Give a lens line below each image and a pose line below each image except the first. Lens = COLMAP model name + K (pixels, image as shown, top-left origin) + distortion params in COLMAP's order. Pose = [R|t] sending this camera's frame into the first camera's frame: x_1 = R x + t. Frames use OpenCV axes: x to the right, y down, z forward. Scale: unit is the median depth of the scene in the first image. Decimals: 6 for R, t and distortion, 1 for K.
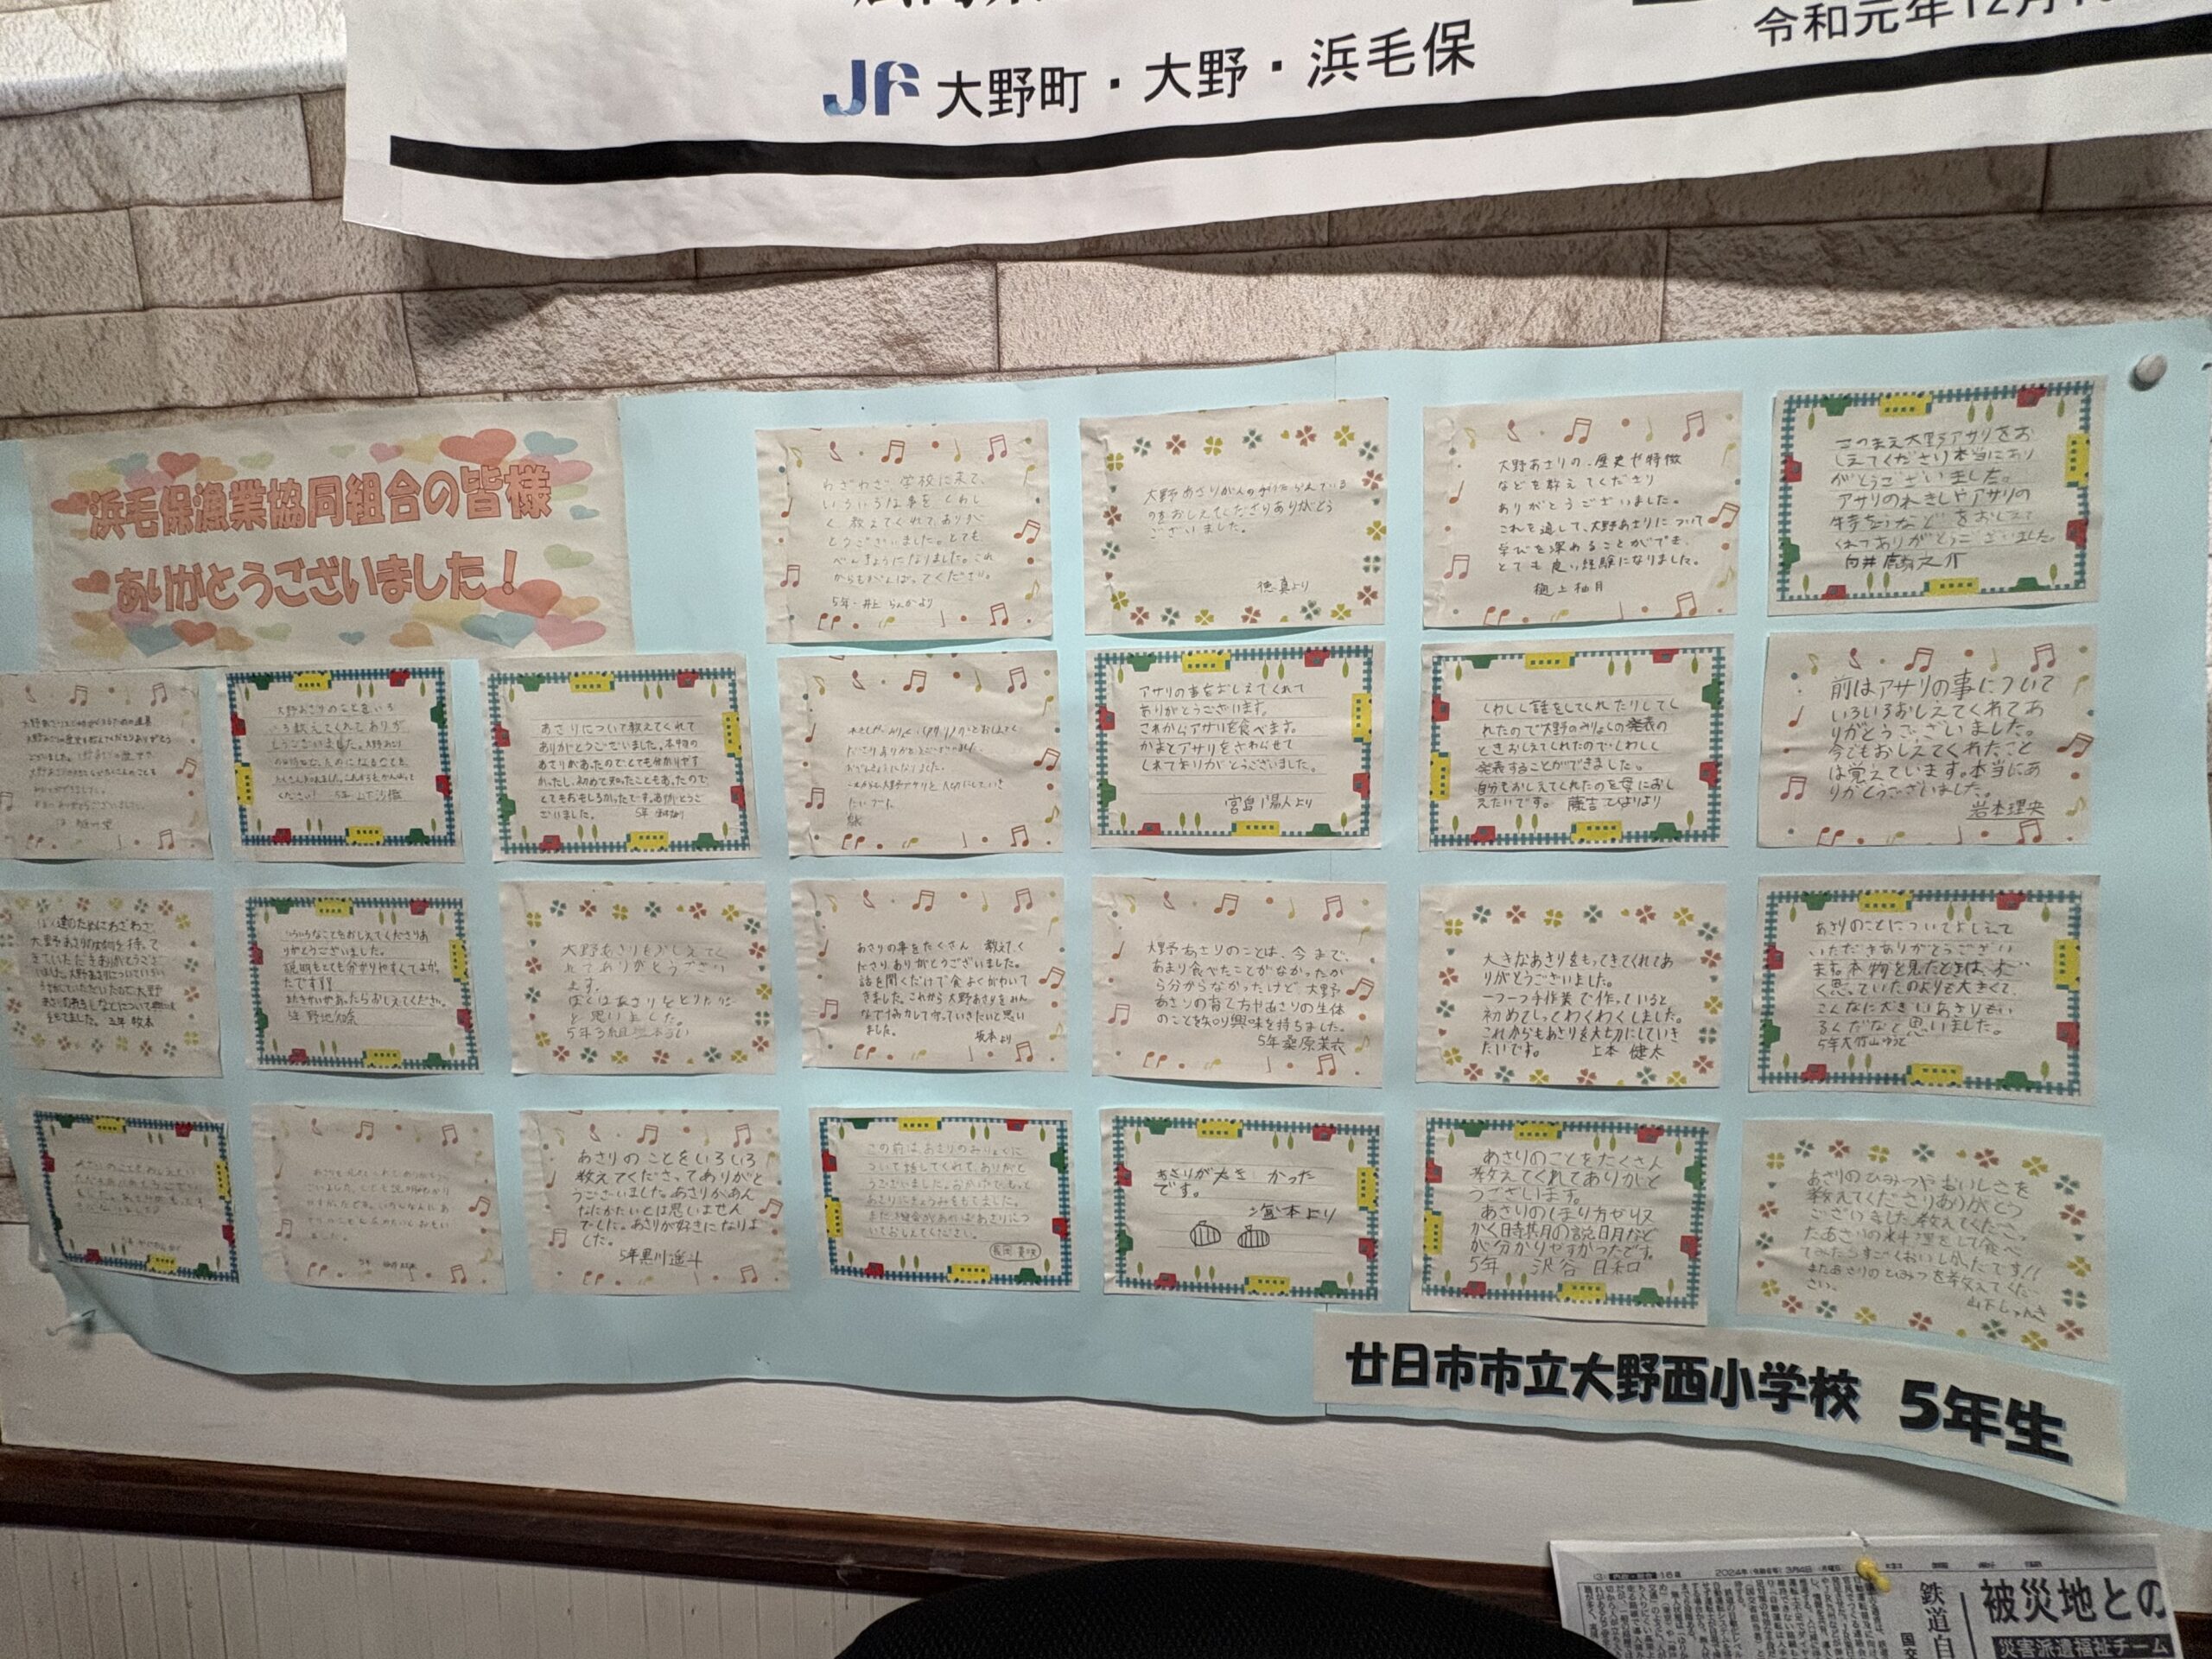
lens RADIAL K [[901.0, 0, 1109.7], [0, 901.0, 831.7], [0, 0, 1]] dist [0.000268, 0.000095]
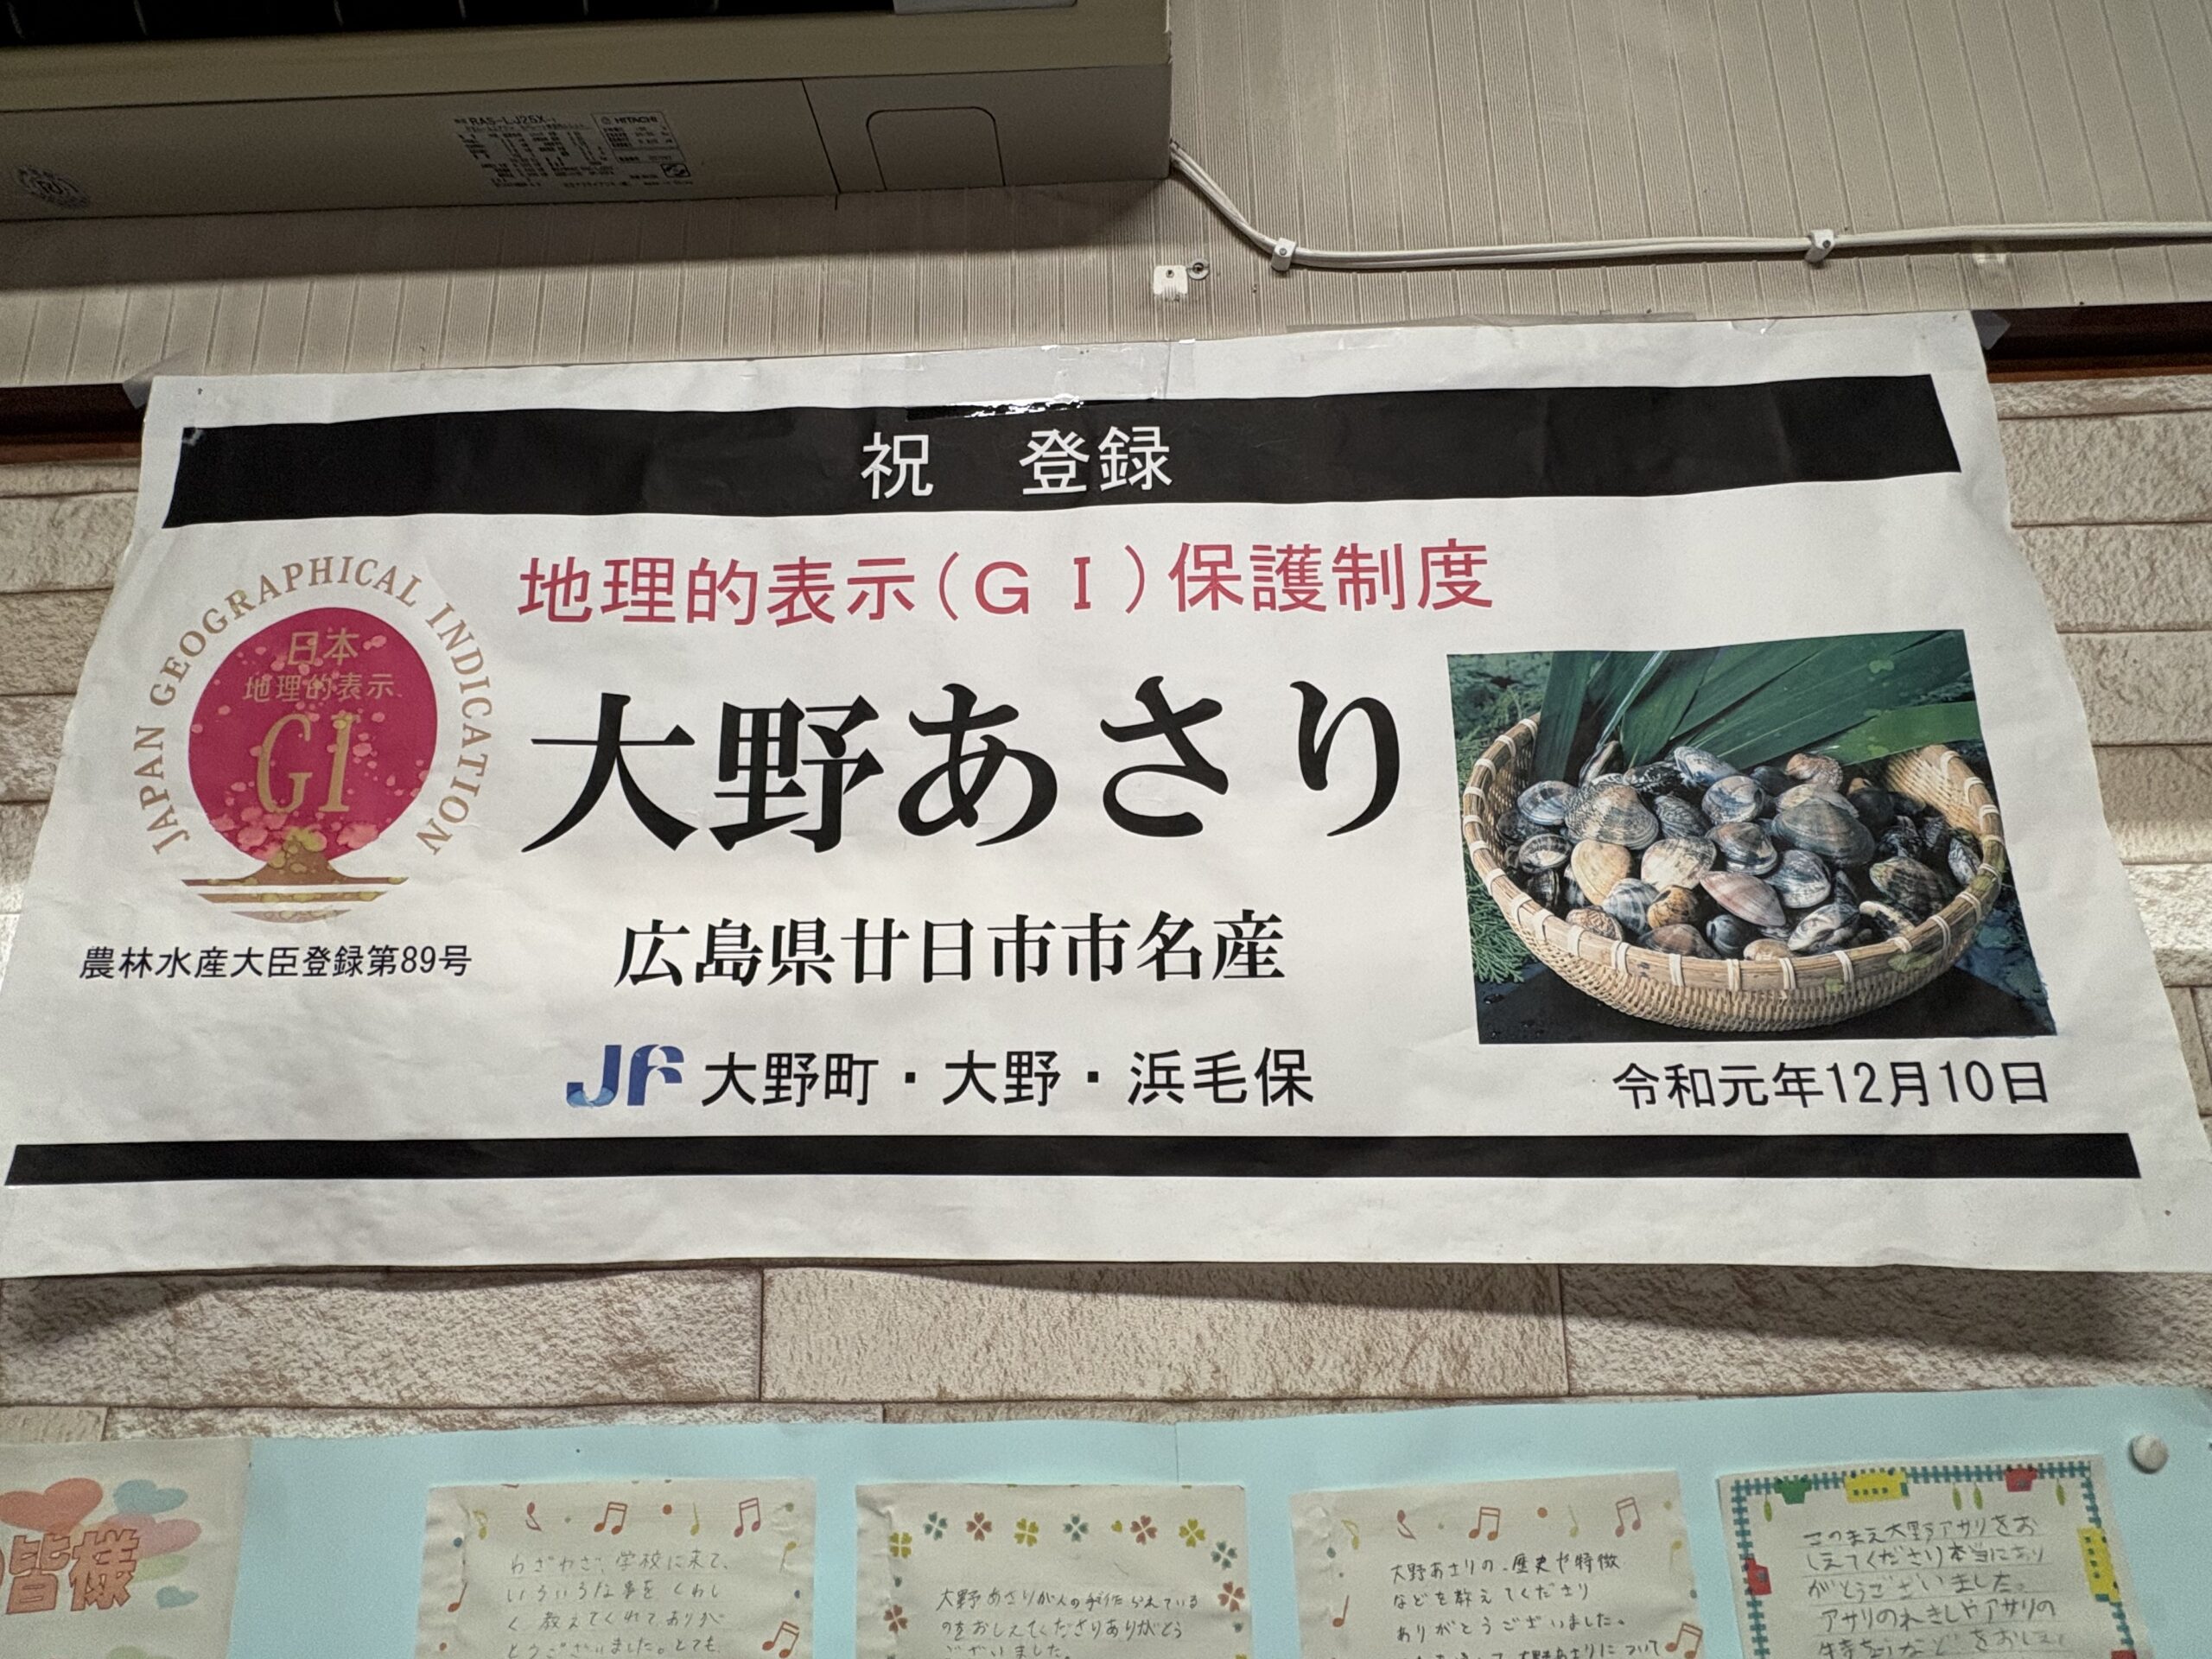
lens RADIAL K [[1066.8, 0, 1099.3], [0, 1066.8, 830.1], [0, 0, 1]] dist [0.002133, -0.000601]
pose [[0.998625, -0.002118, 0.052386, 0.132633], [0.017964, 0.952527, -0.303924, -0.734246], [-0.049255, 0.304447, 0.951255, -0.057003]]
